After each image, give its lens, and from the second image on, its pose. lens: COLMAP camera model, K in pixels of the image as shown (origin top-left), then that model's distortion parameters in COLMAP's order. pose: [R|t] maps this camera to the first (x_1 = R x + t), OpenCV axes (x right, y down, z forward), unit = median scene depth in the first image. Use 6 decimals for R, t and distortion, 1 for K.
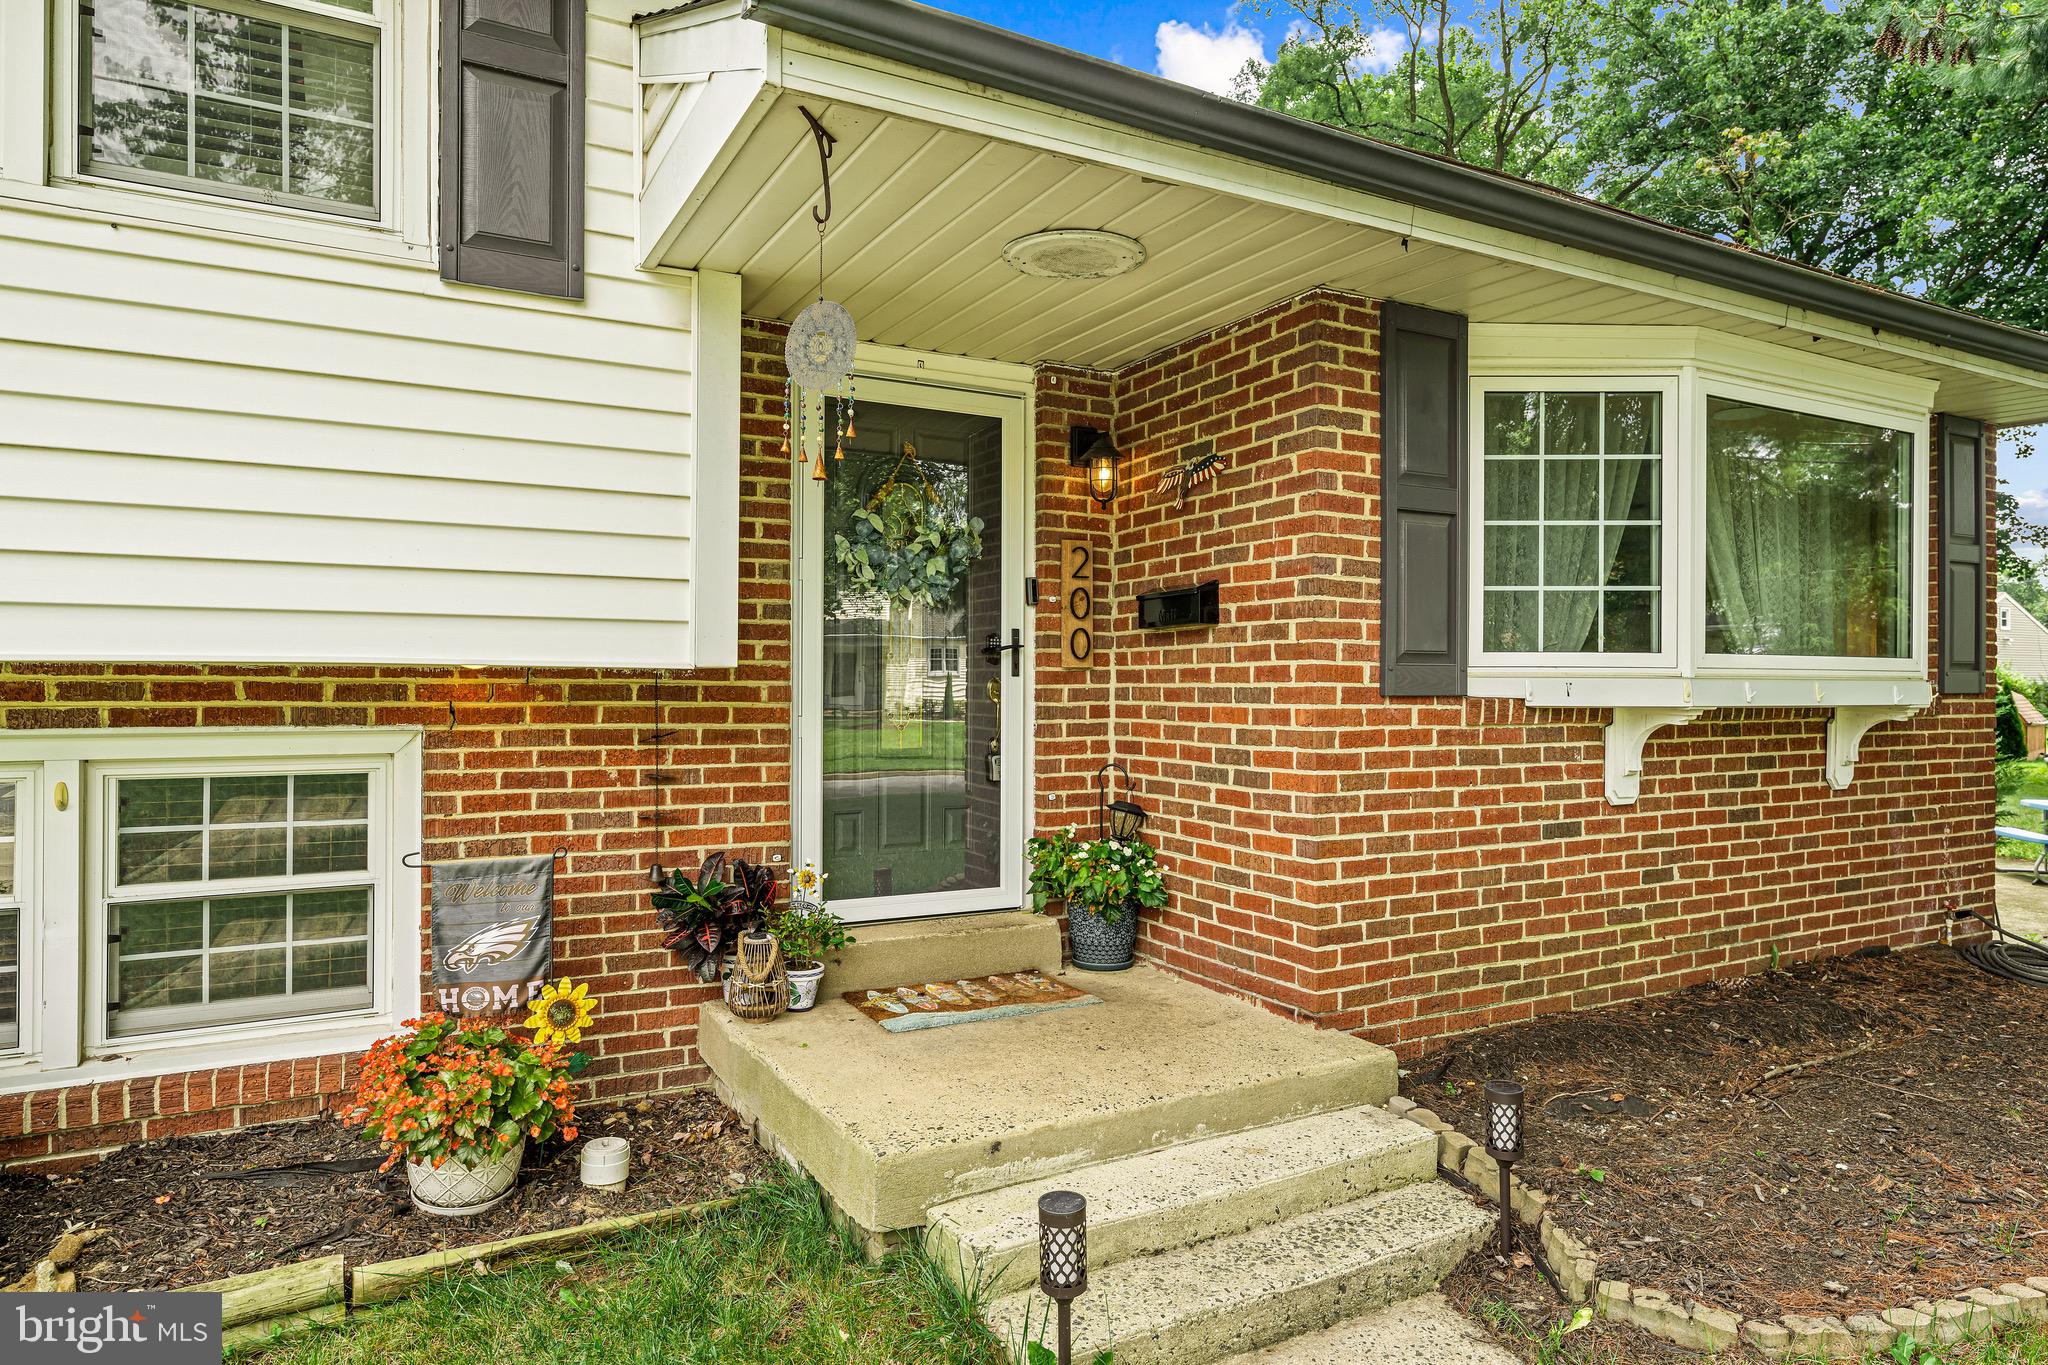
lens RADIAL K [[1226.7, 0, 1036.2], [0, 1226.7, 679.2], [0, 0, 1]] dist [0.000330, 0.002215]
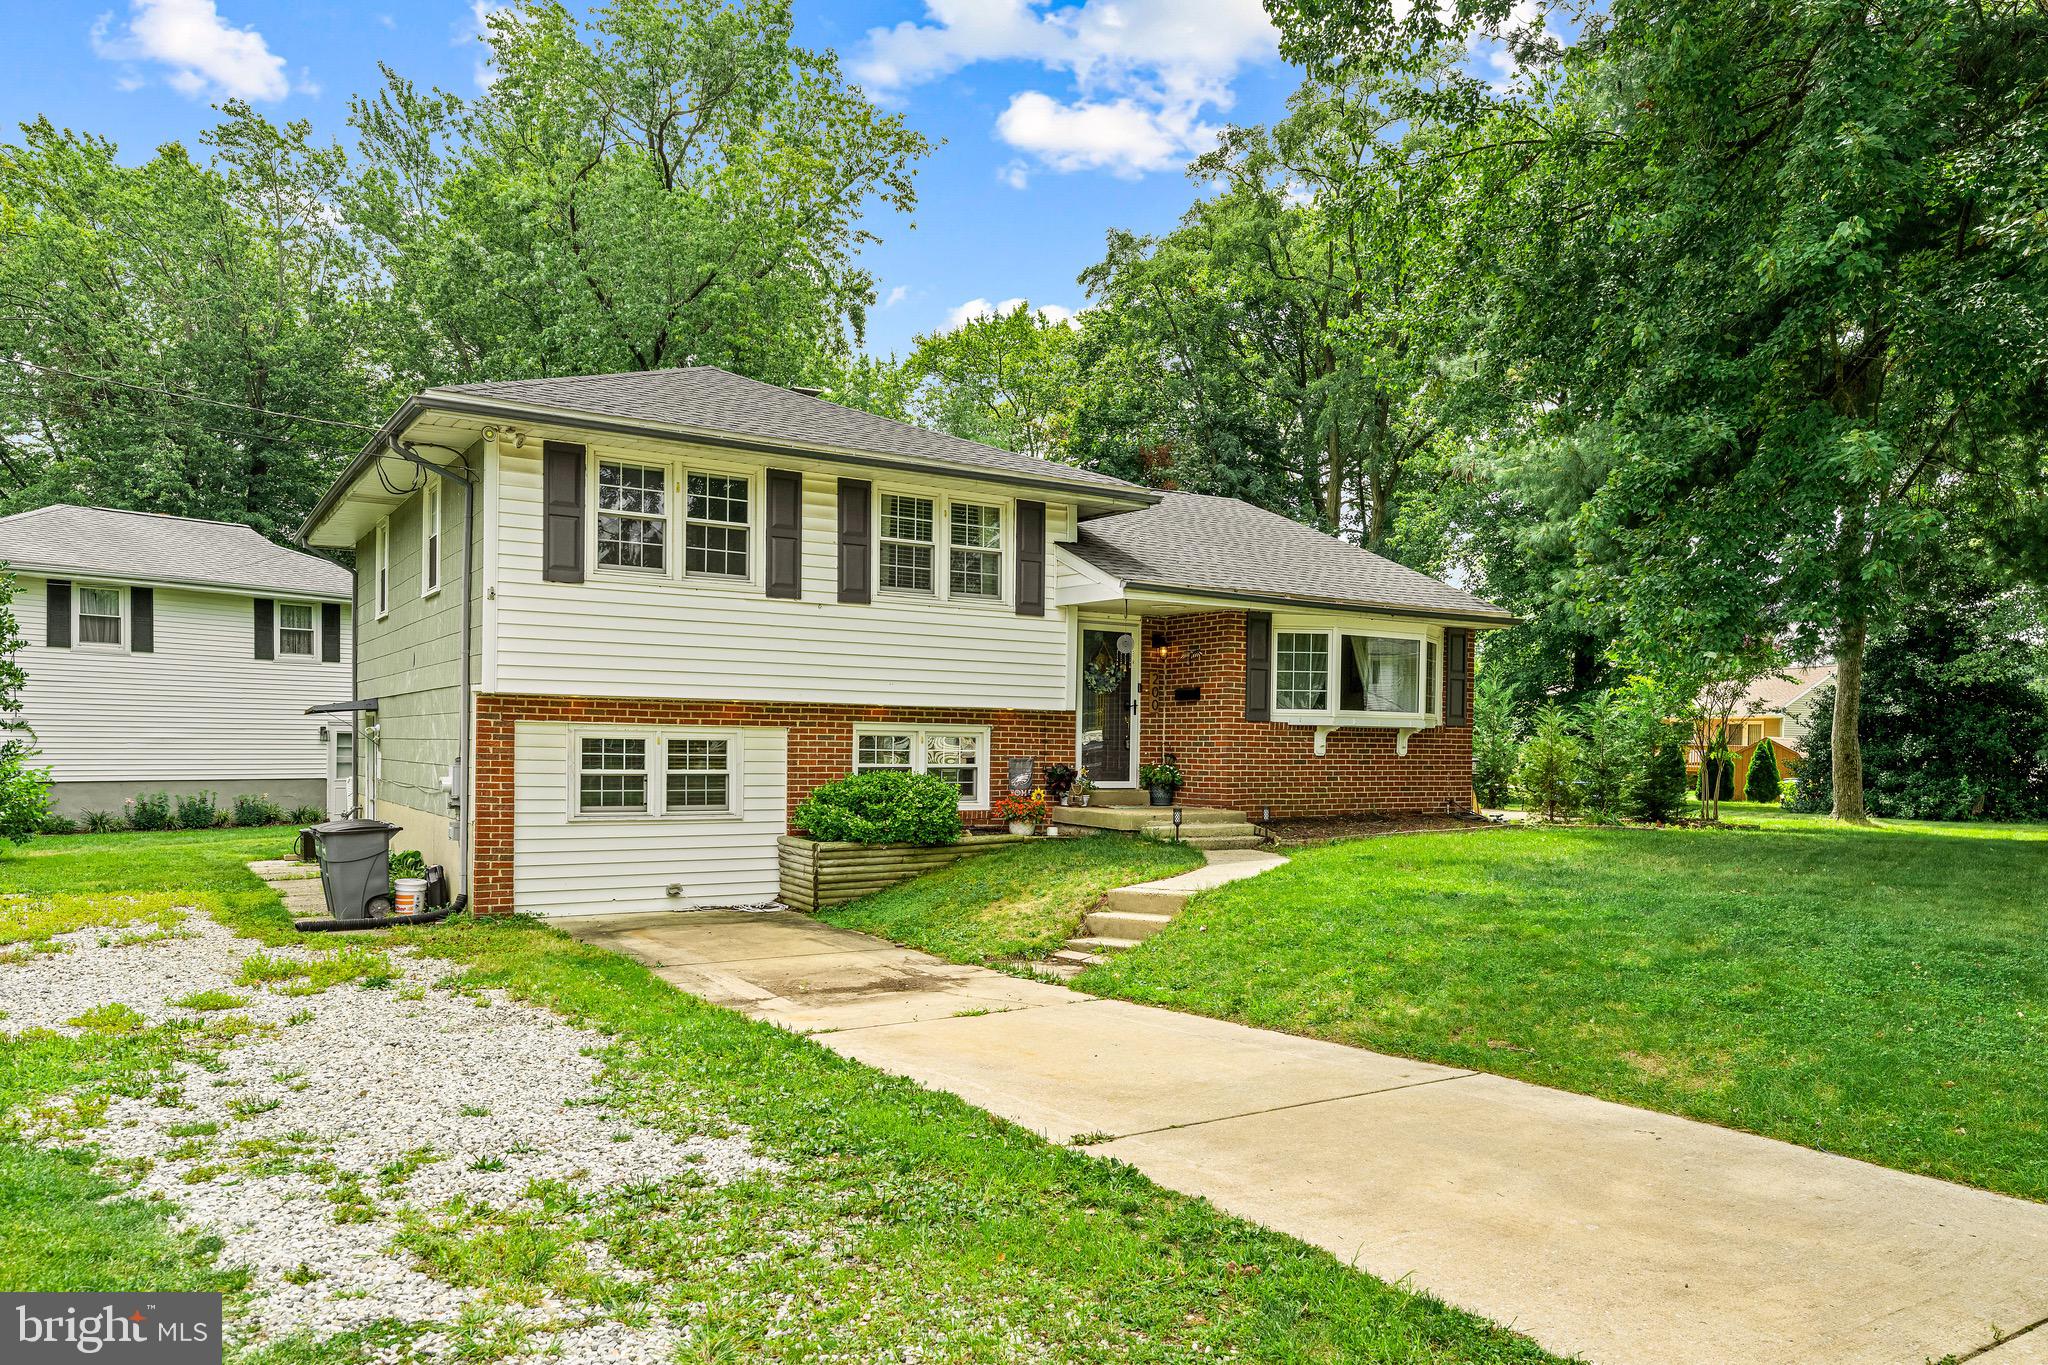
lens RADIAL K [[1394.8, 0, 1032.4], [0, 1394.8, 752.0], [0, 0, 1]] dist [-0.002303, -0.007030]
pose [[0.997351, 0.011609, 0.071808, -0.605338], [-0.012651, 0.999821, 0.014075, 0.052499], [-0.071632, -0.014947, 0.997319, -2.892669]]
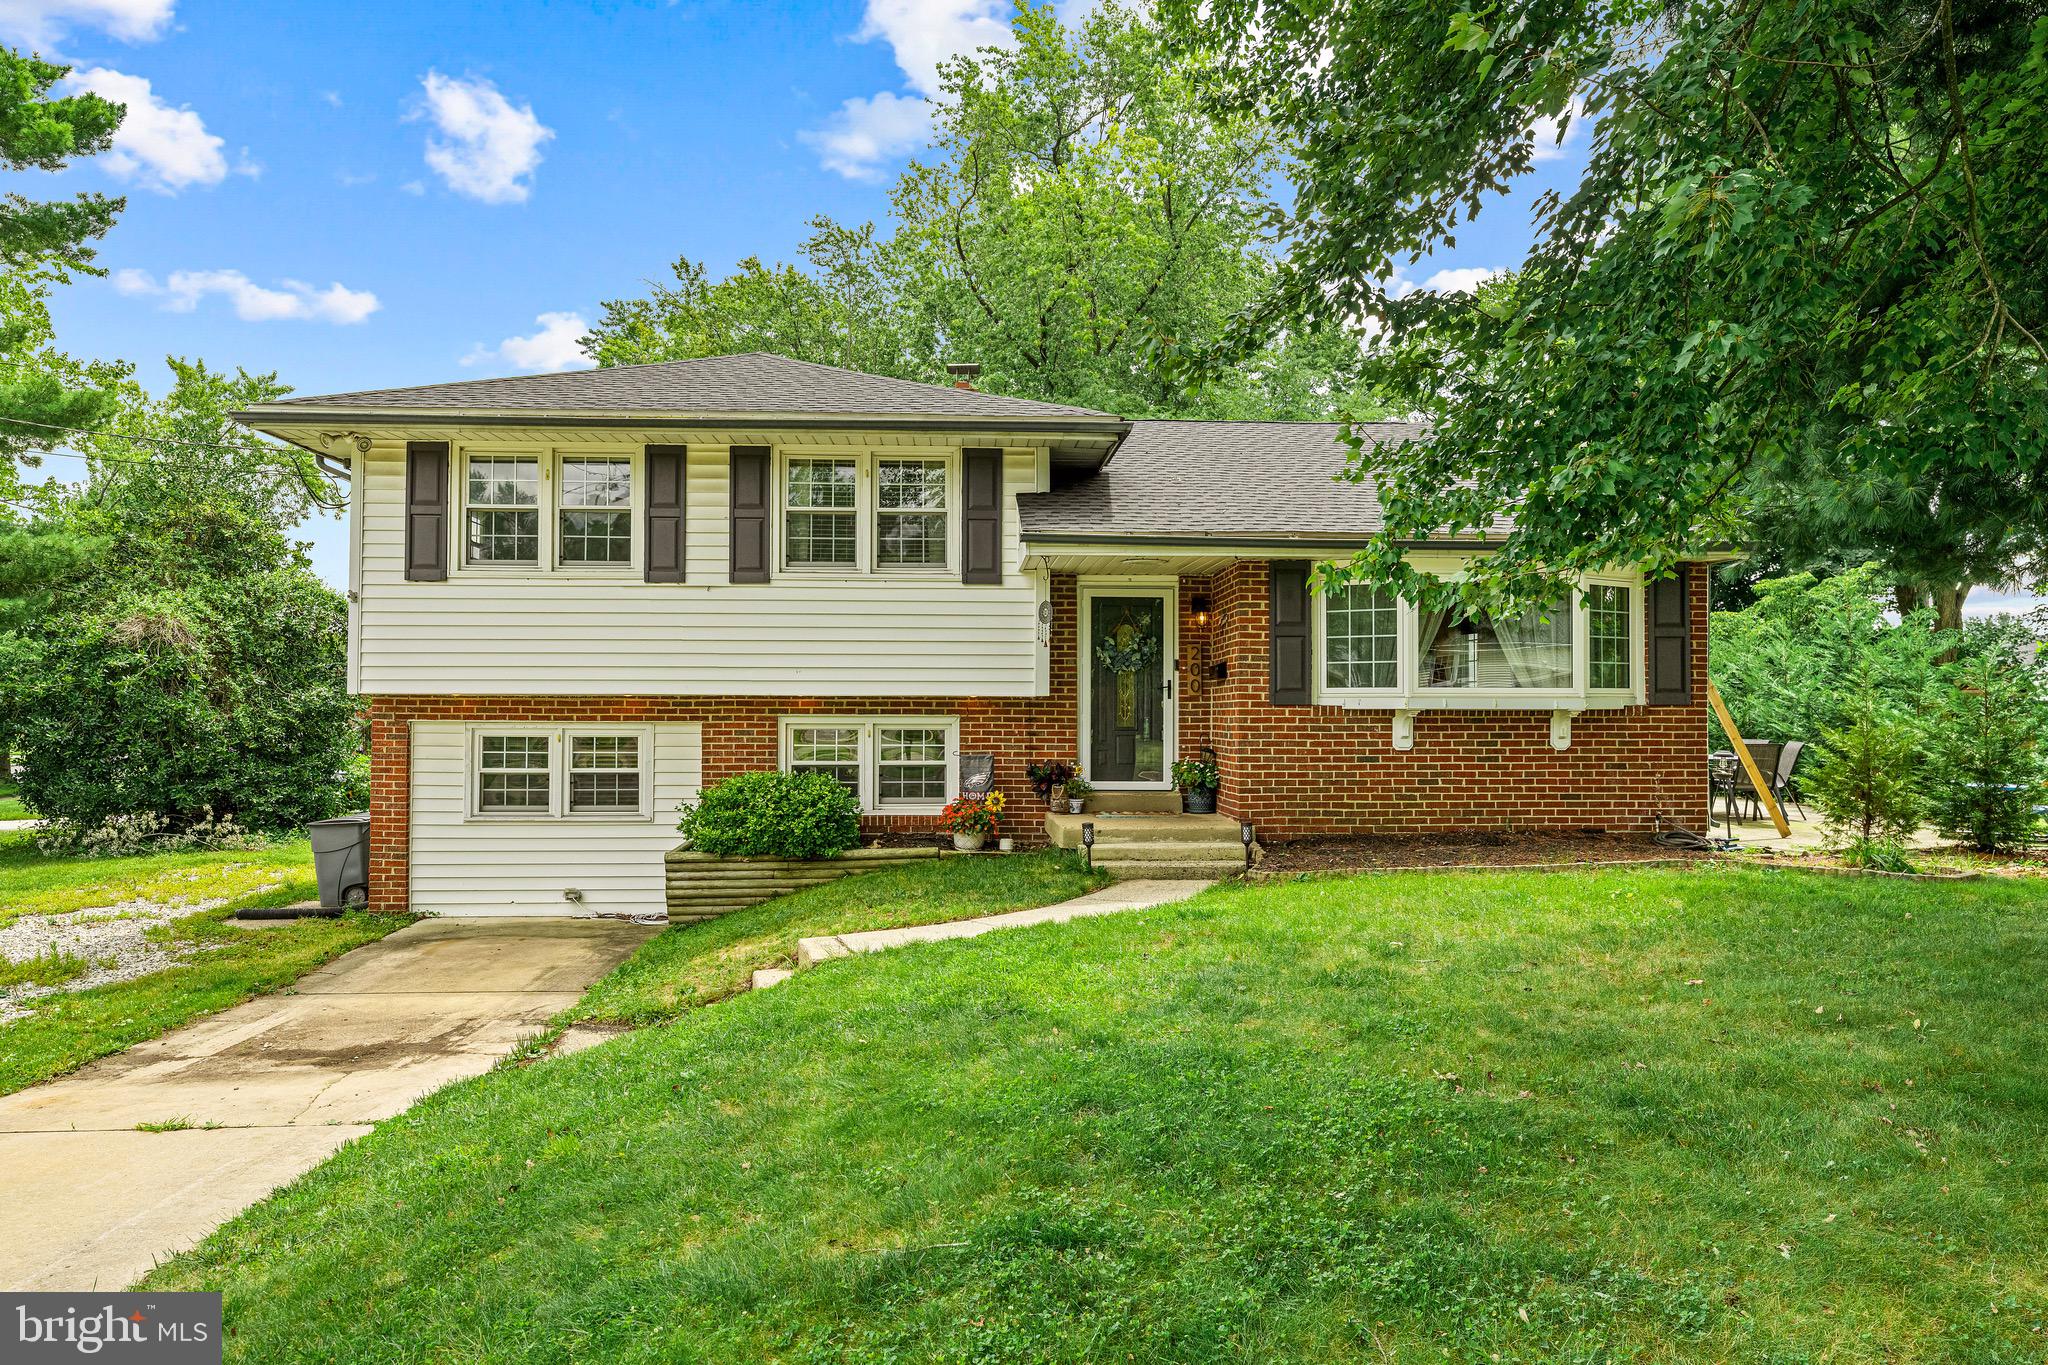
lens RADIAL K [[1259.7, 0, 1023.4], [0, 1259.7, 682.7], [0, 0, 1]] dist [-0.010949, -0.002942]
pose [[0.901409, -0.012453, -0.432789, 0.945271], [0.003468, 0.999762, -0.021545, 0.021919], [0.432955, 0.017920, 0.901238, -1.665622]]
